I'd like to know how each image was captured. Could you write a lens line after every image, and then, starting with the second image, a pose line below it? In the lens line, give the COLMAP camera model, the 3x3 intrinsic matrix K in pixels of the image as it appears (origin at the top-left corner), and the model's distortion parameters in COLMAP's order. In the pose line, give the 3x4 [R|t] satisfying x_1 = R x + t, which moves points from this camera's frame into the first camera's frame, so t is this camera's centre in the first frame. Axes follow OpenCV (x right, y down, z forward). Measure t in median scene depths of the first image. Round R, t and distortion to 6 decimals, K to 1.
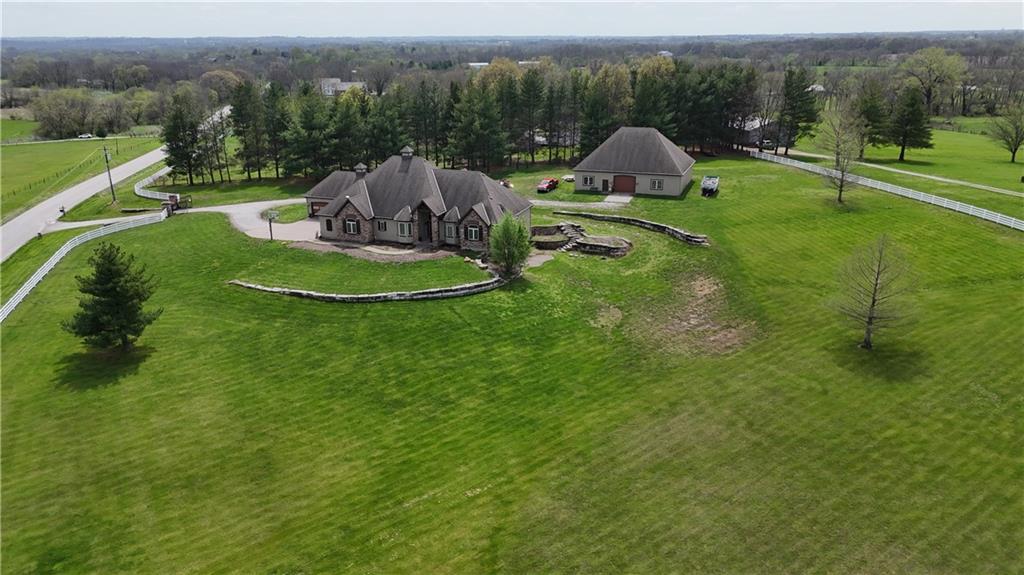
lens RADIAL K [[748.2, 0, 514.1], [0, 748.2, 291.8], [0, 0, 1]] dist [0.111999, -0.155459]
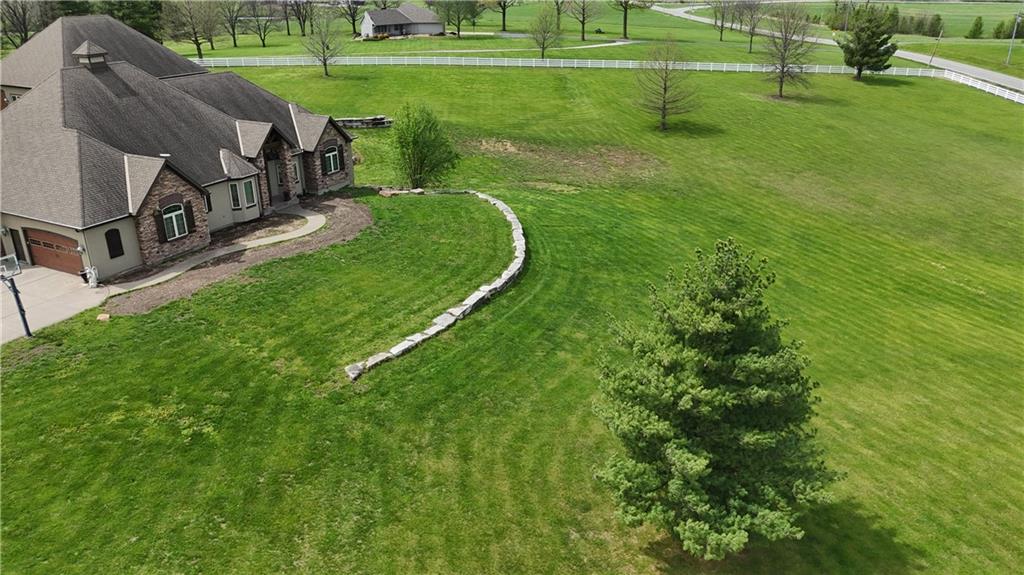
lens RADIAL K [[755.8, 0, 514.8], [0, 755.8, 288.2], [0, 0, 1]] dist [0.064803, -0.053425]
pose [[0.135046, -0.379761, 0.915174, -0.617613], [0.324295, 0.889705, 0.321339, -0.132571], [-0.936267, 0.253391, 0.243305, 0.715215]]
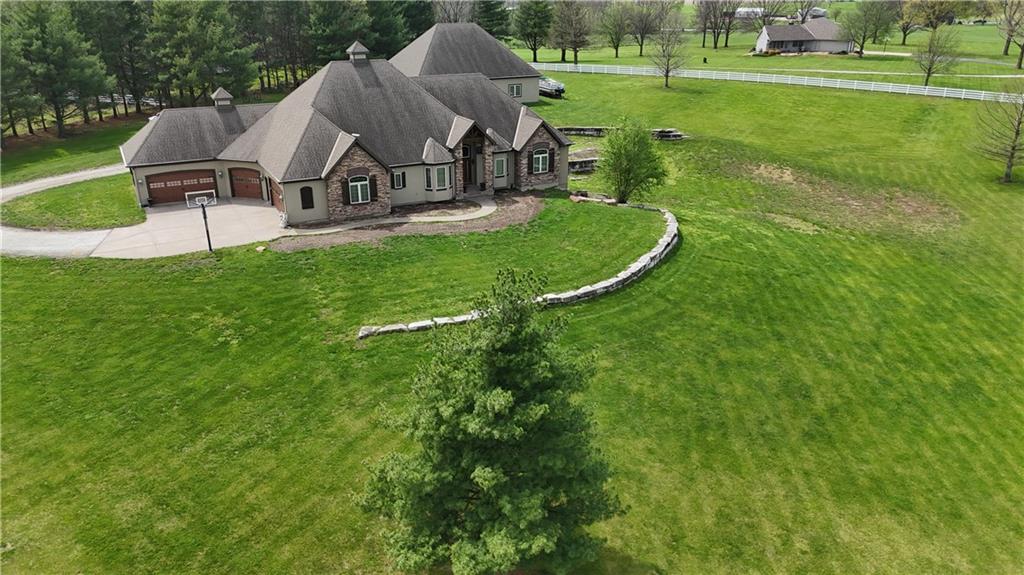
lens RADIAL K [[751.6, 0, 514.9], [0, 751.6, 289.4], [0, 0, 1]] dist [0.088460, -0.100217]
pose [[0.665482, -0.273923, 0.694334, -0.543490], [0.235704, 0.959750, 0.152723, -0.075205], [-0.708221, 0.062024, 0.703261, 0.540016]]
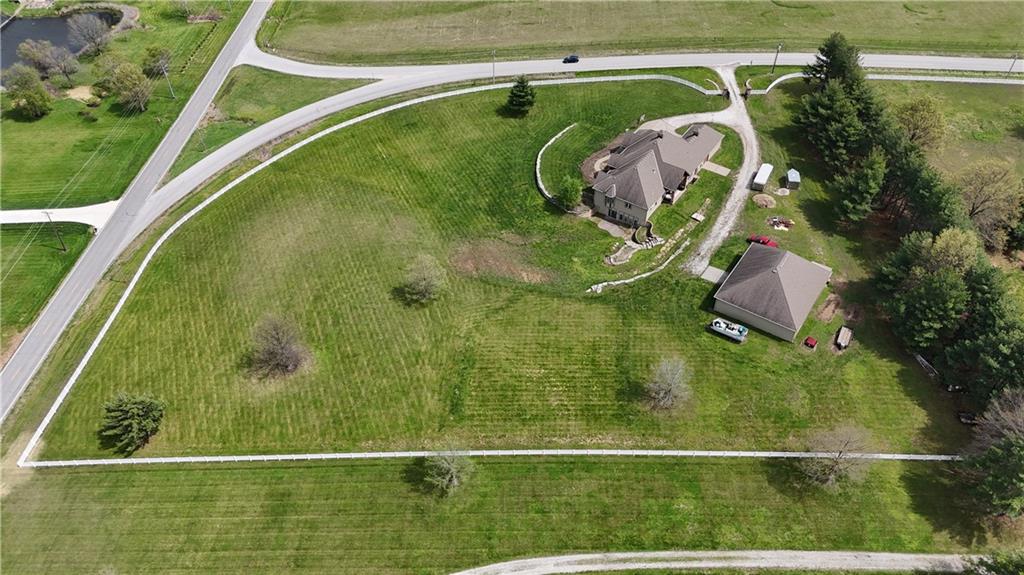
lens RADIAL K [[751.6, 0, 514.9], [0, 751.6, 289.4], [0, 0, 1]] dist [0.088460, -0.100217]
pose [[-0.251276, 0.686964, -0.681866, 1.300197], [-0.298671, 0.615060, 0.729723, -1.100801], [0.920682, 0.387016, 0.050626, 0.802341]]
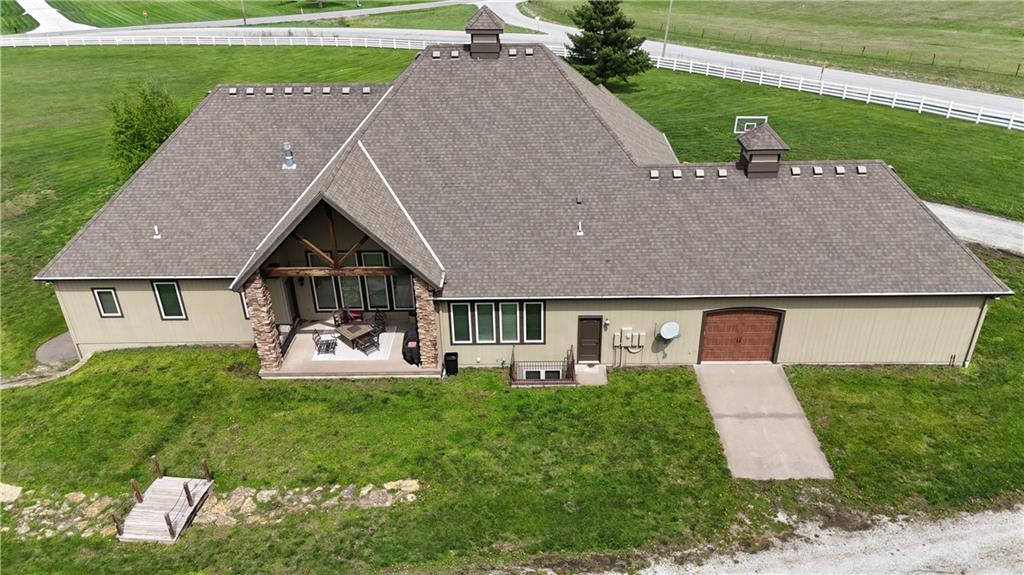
lens RADIAL K [[760.4, 0, 514.9], [0, 760.4, 285.0], [0, 0, 1]] dist [0.032211, -0.006379]
pose [[-0.941378, 0.181128, -0.284605, -0.056754], [-0.087794, 0.683035, 0.725090, -0.345293], [0.325730, 0.707570, -0.627093, 1.314173]]
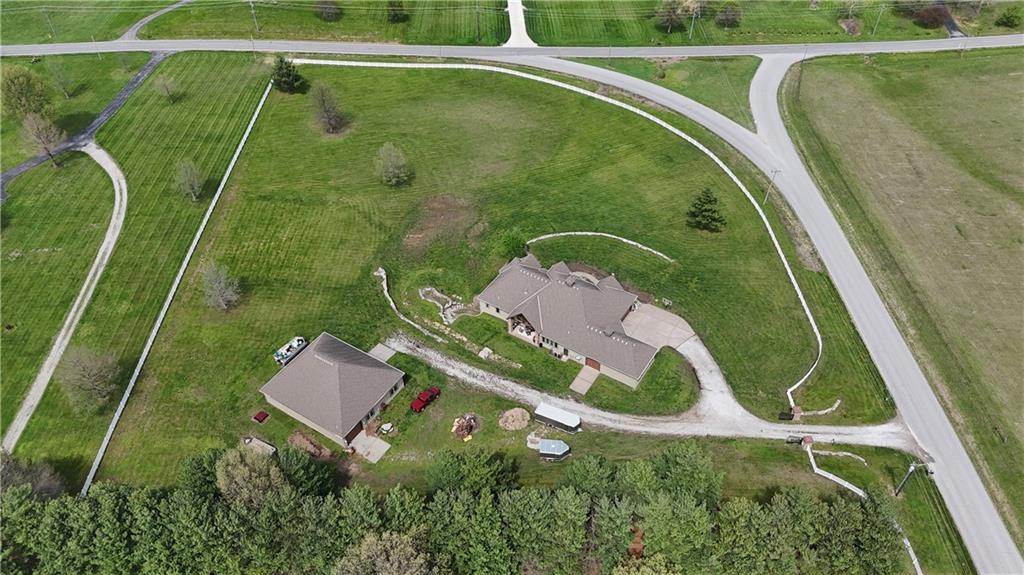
lens RADIAL K [[751.6, 0, 514.9], [0, 751.6, 289.4], [0, 0, 1]] dist [0.088460, -0.100217]
pose [[-0.975598, -0.130564, 0.176525, -0.292044], [0.097893, 0.460992, 0.881988, -1.386293], [-0.196532, 0.877747, -0.436962, 1.672719]]
